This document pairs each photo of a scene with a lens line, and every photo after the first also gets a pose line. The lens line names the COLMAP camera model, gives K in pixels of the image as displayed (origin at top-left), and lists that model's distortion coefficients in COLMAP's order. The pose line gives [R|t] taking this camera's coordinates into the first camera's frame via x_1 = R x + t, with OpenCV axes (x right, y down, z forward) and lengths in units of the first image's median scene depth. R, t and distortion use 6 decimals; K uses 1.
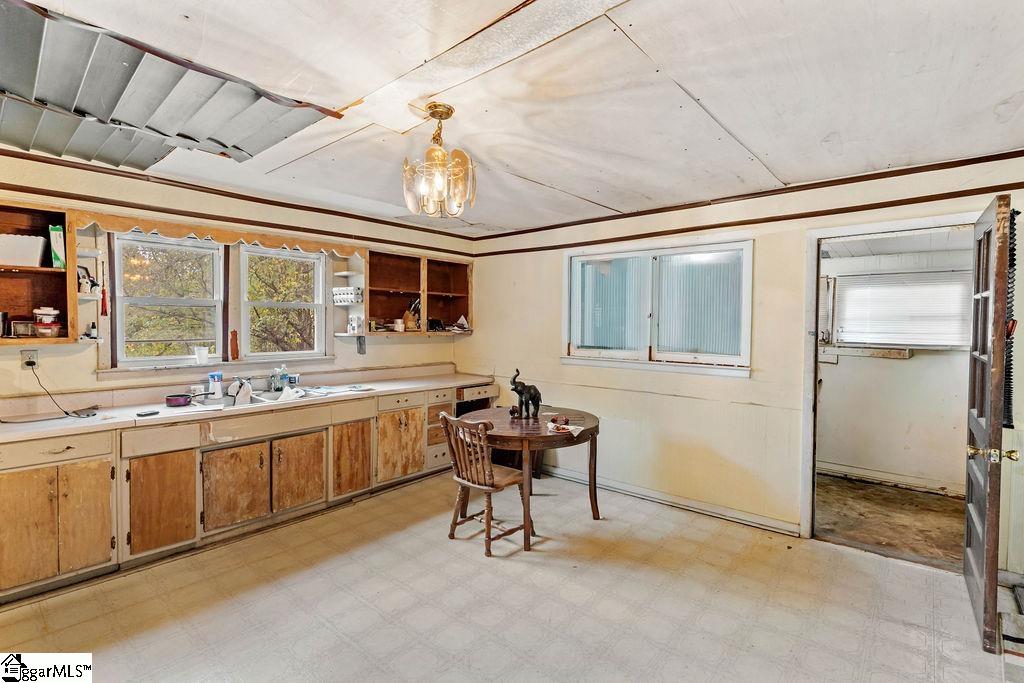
lens RADIAL K [[484.3, 0, 513.5], [0, 484.3, 337.7], [0, 0, 1]] dist [0.001725, 0.000326]
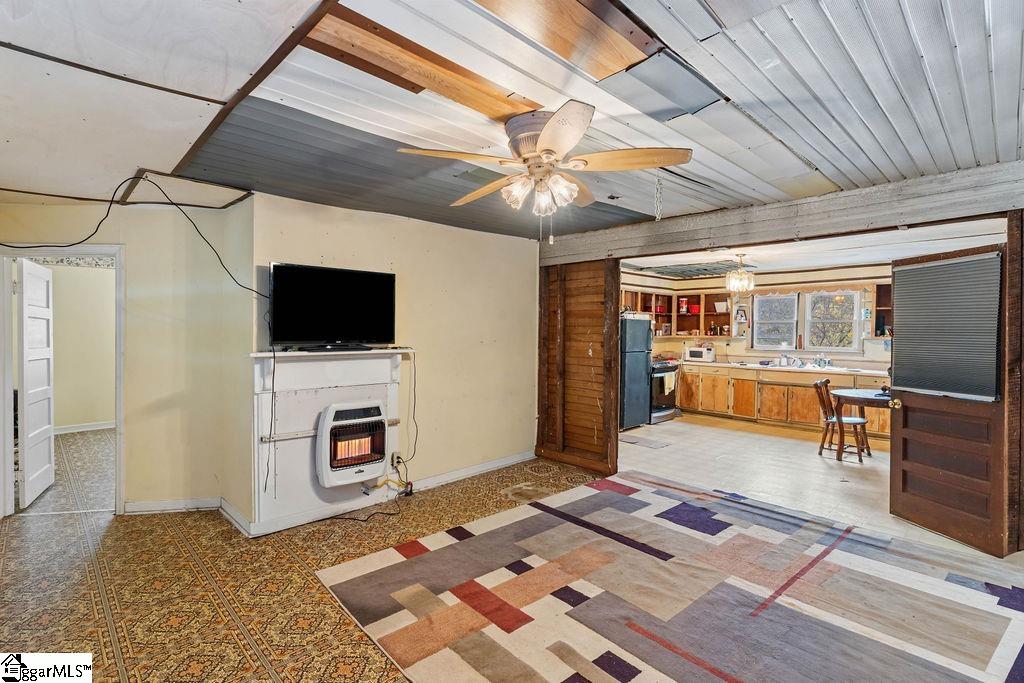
lens RADIAL K [[484.3, 0, 513.5], [0, 484.3, 337.7], [0, 0, 1]] dist [0.001725, 0.000326]
pose [[-0.089824, 0.013187, -0.995870, 1.544661], [-0.033979, 0.999290, 0.016297, 0.005881], [0.995378, 0.035303, -0.089312, -0.019450]]
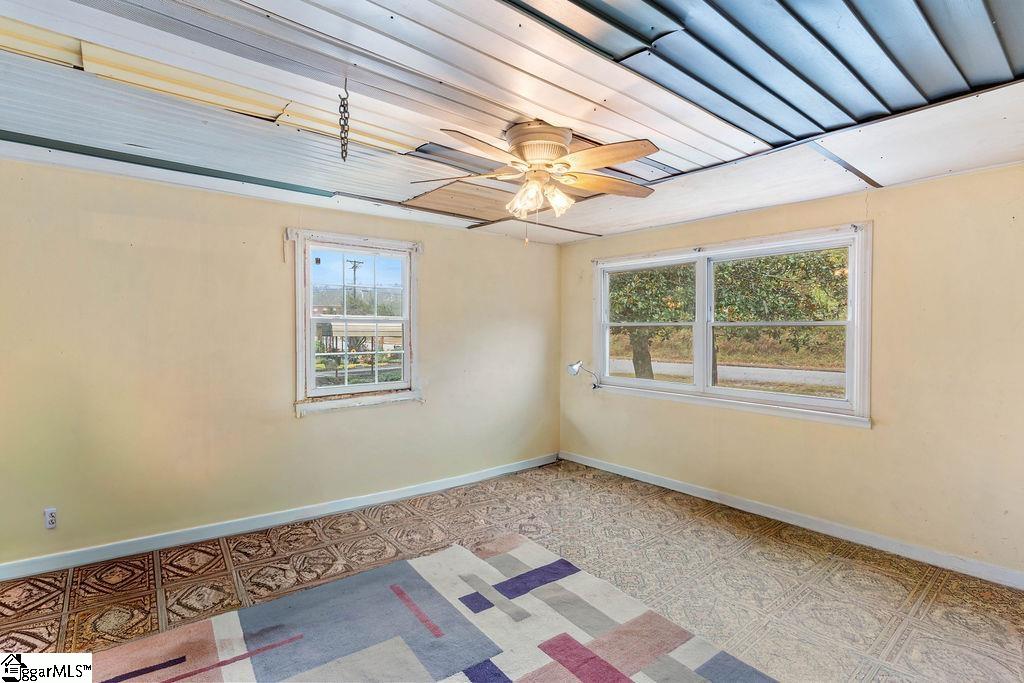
lens RADIAL K [[484.3, 0, 513.5], [0, 484.3, 337.7], [0, 0, 1]] dist [0.001725, 0.000326]
pose [[0.180065, -0.016611, 0.983514, 0.357332], [0.030338, 0.999476, 0.011327, 0.009578], [-0.983187, 0.027798, 0.180475, -0.121292]]
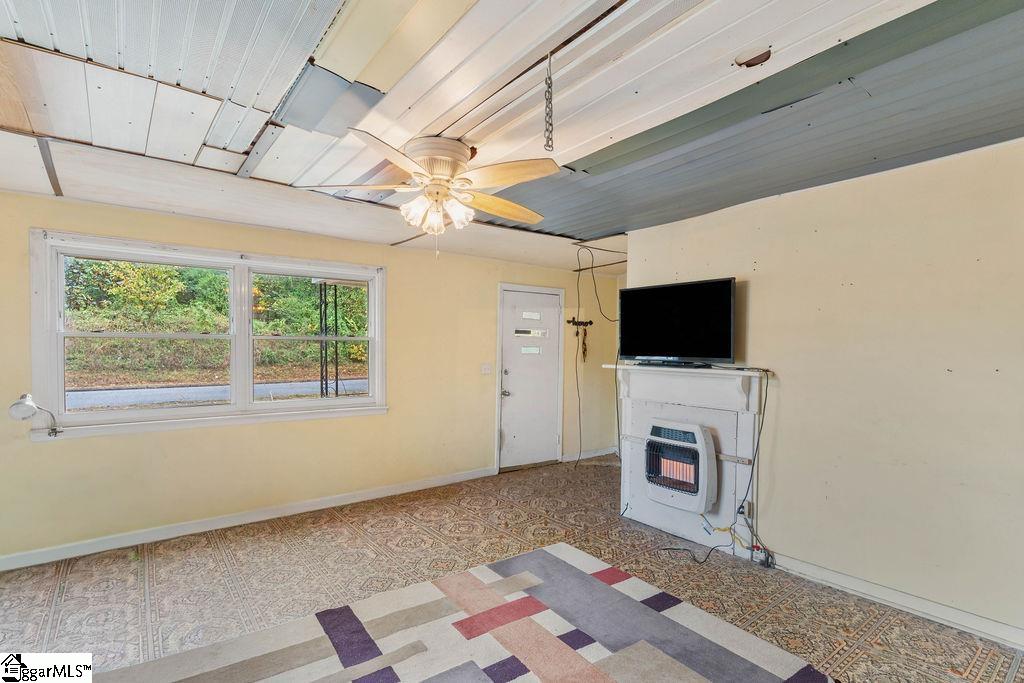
lens RADIAL K [[498.3, 0, 511.4], [0, 498.3, 355.6], [0, 0, 1]] dist [0.000962, 0.000200]
pose [[-0.978971, -0.012500, 0.203616, 0.739376], [-0.001822, 0.998617, 0.052547, -0.013422], [-0.203991, 0.051071, -0.977640, 0.555816]]
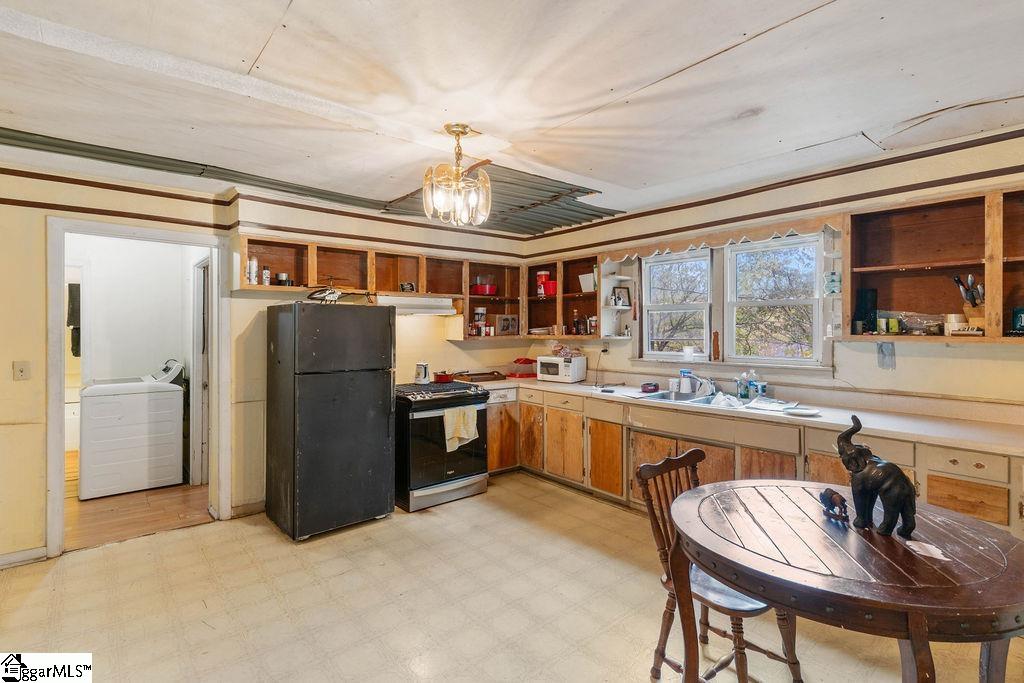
lens RADIAL K [[494.1, 0, 516.2], [0, 494.1, 327.5], [0, 0, 1]] dist [0.001477, 0.000218]
pose [[-0.155016, -0.003520, -0.987906, 0.517313], [-0.022319, 0.999751, -0.000060, -0.013880], [0.987660, 0.022040, -0.155056, 0.734404]]
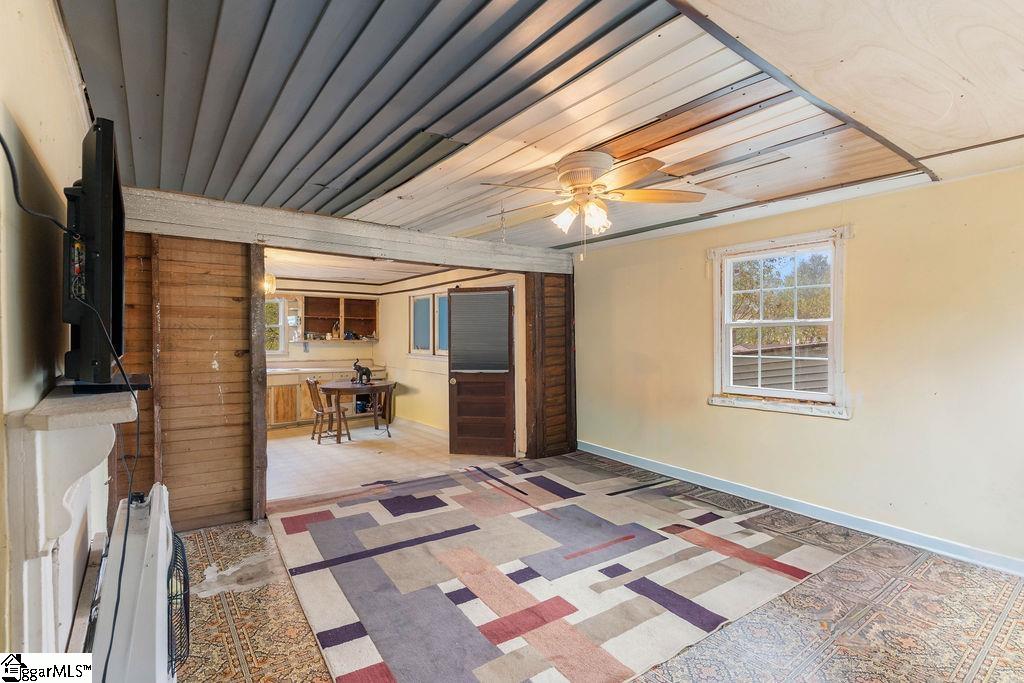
lens RADIAL K [[489.7, 0, 512.0], [0, 489.7, 341.5], [0, 0, 1]] dist [0.001122, 0.000066]
pose [[0.975486, -0.003283, -0.220036, 1.010637], [-0.000668, 0.999840, -0.017876, 0.030198], [0.220060, 0.017585, 0.975328, -0.740955]]
